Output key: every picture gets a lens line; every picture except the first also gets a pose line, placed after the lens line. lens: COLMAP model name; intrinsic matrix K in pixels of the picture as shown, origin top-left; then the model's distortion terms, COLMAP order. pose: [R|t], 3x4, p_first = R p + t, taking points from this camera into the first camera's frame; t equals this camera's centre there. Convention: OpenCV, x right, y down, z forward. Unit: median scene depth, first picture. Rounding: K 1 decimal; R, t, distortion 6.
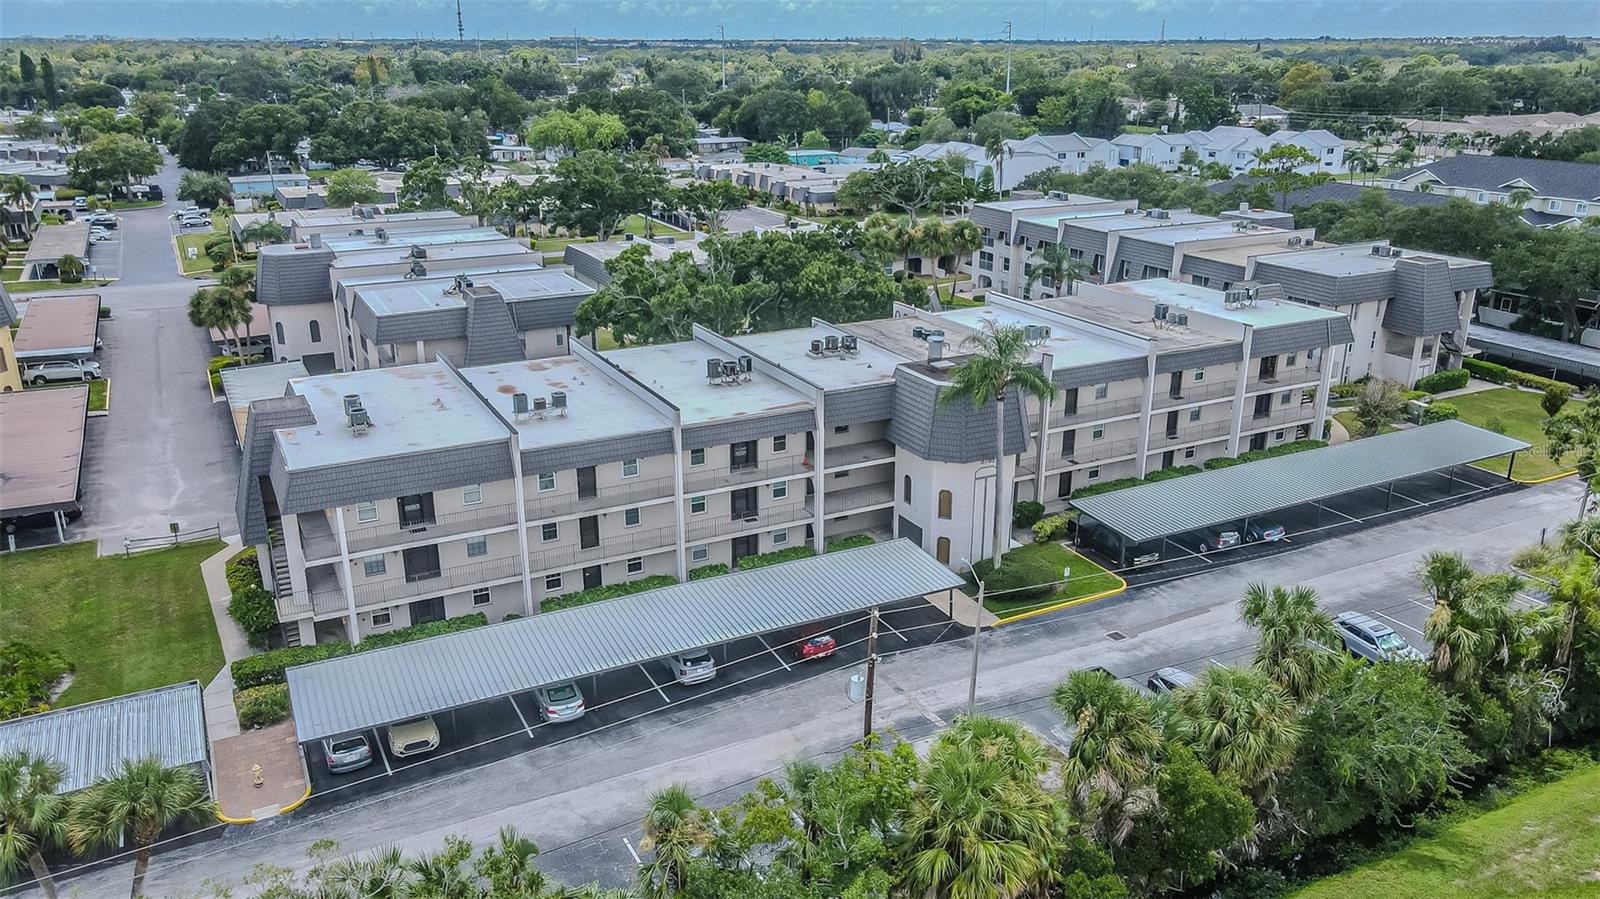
lens RADIAL K [[1186.0, 0, 803.3], [0, 1186.0, 445.0], [0, 0, 1]] dist [-0.008761, 0.041118]
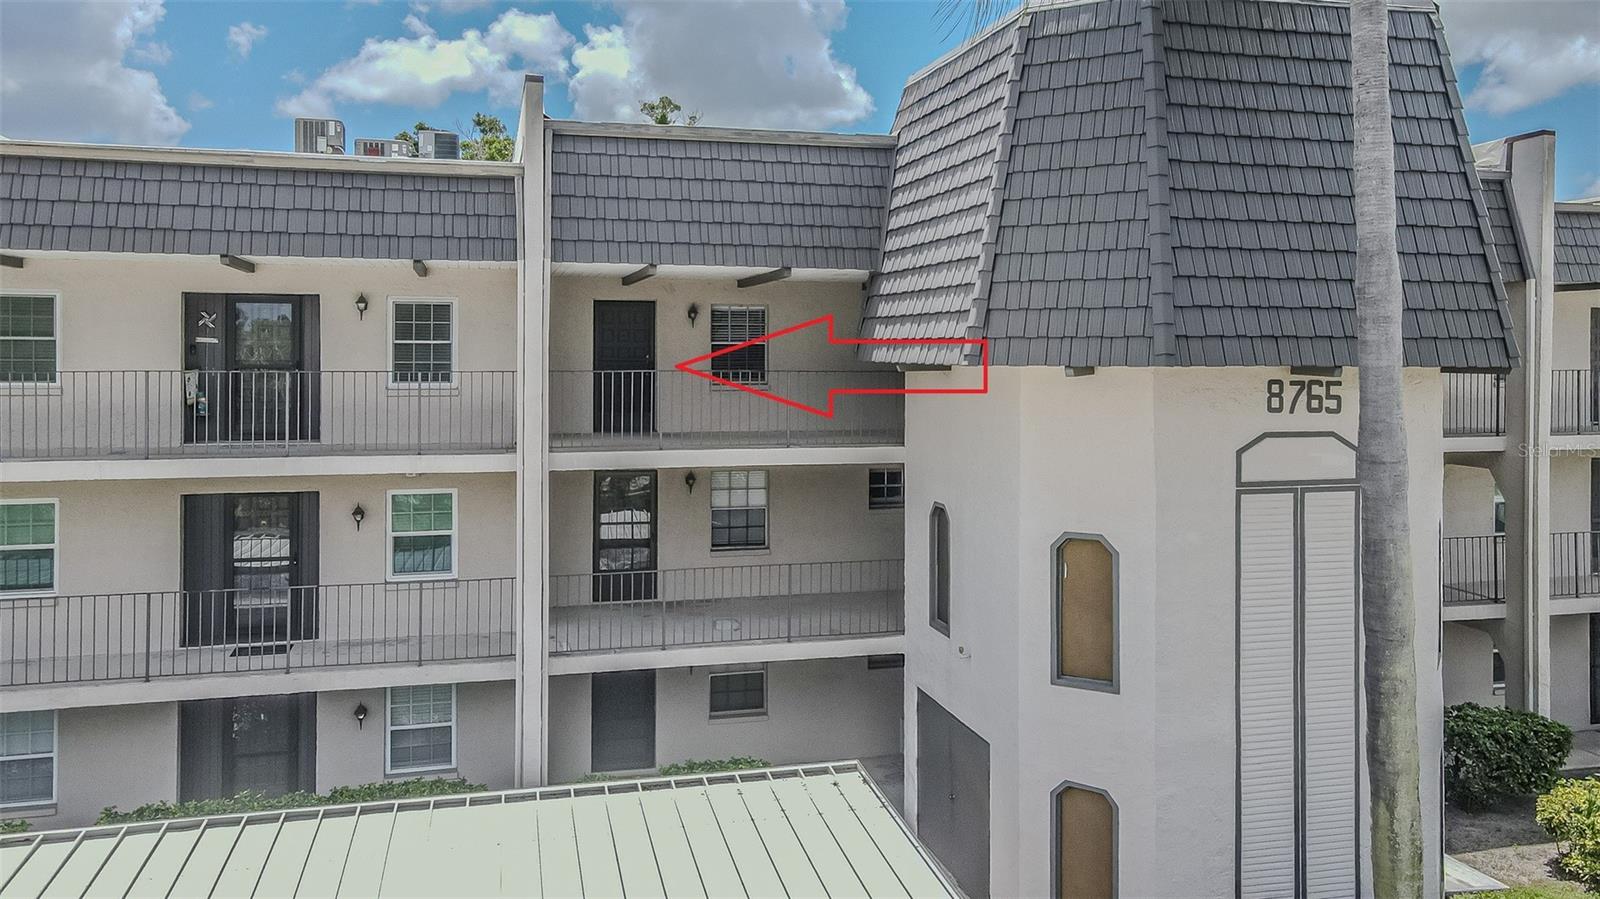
lens RADIAL K [[1186.0, 0, 803.3], [0, 1186.0, 445.0], [0, 0, 1]] dist [-0.008761, 0.041118]
pose [[0.969130, 0.019750, -0.245757, 0.120696], [-0.084553, 0.962961, -0.256042, 0.077029], [0.231598, 0.268918, 0.934904, 0.782836]]
